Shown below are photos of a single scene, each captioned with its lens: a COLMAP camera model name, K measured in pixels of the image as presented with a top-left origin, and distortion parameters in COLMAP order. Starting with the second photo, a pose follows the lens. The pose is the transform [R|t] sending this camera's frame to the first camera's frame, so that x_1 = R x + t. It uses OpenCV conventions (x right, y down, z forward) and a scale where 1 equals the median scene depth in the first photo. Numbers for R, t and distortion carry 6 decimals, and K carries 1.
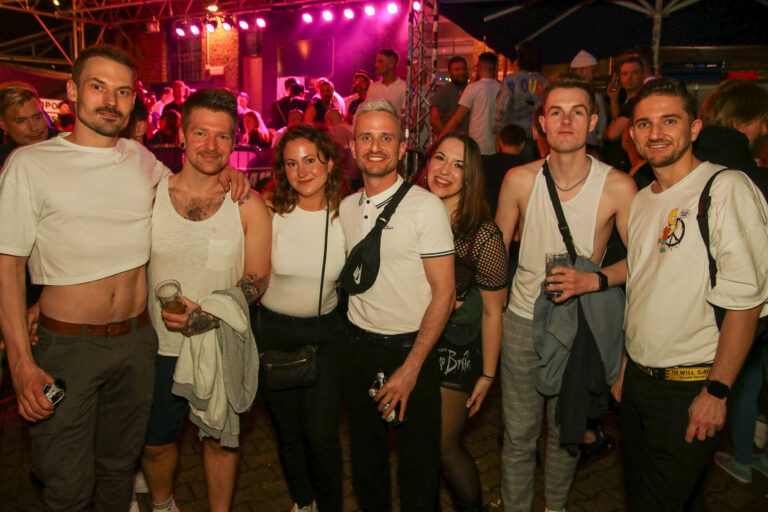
lens RADIAL K [[597.8, 0, 382.5], [0, 597.8, 255.5], [0, 0, 1]] dist [-0.058238, 0.030285]
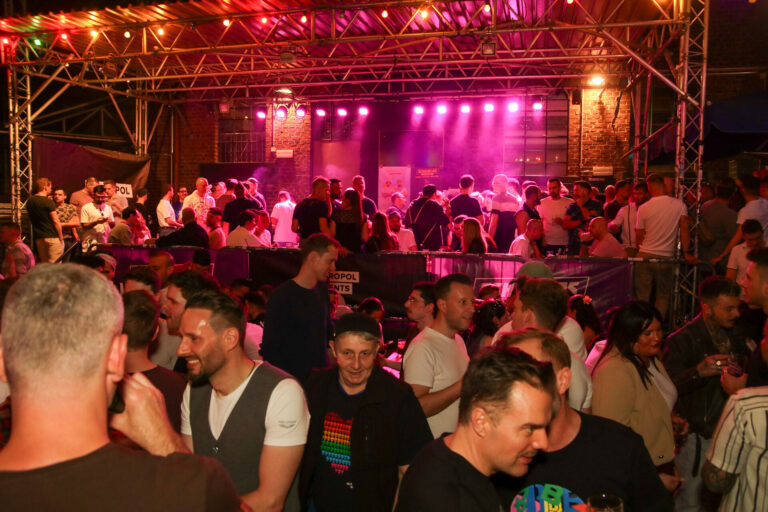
lens RADIAL K [[597.8, 0, 383.2], [0, 597.8, 252.4], [0, 0, 1]] dist [-0.058238, 0.030285]
pose [[0.981769, -0.014854, 0.189497, -0.326845], [0.034567, 0.994270, -0.101155, -0.050826], [-0.186909, 0.105861, 0.976657, 0.040406]]
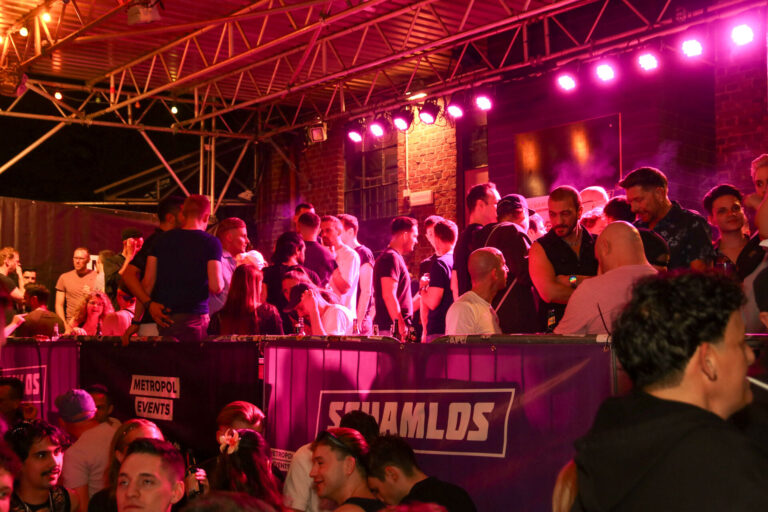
lens RADIAL K [[930.9, 0, 377.2], [0, 930.9, 257.8], [0, 0, 1]] dist [0.010861, 0.000000]
pose [[0.927169, -0.054527, -0.370655, 0.011526], [-0.038604, 0.970180, -0.239290, -0.041794], [0.372650, 0.236171, 0.897416, 0.203919]]
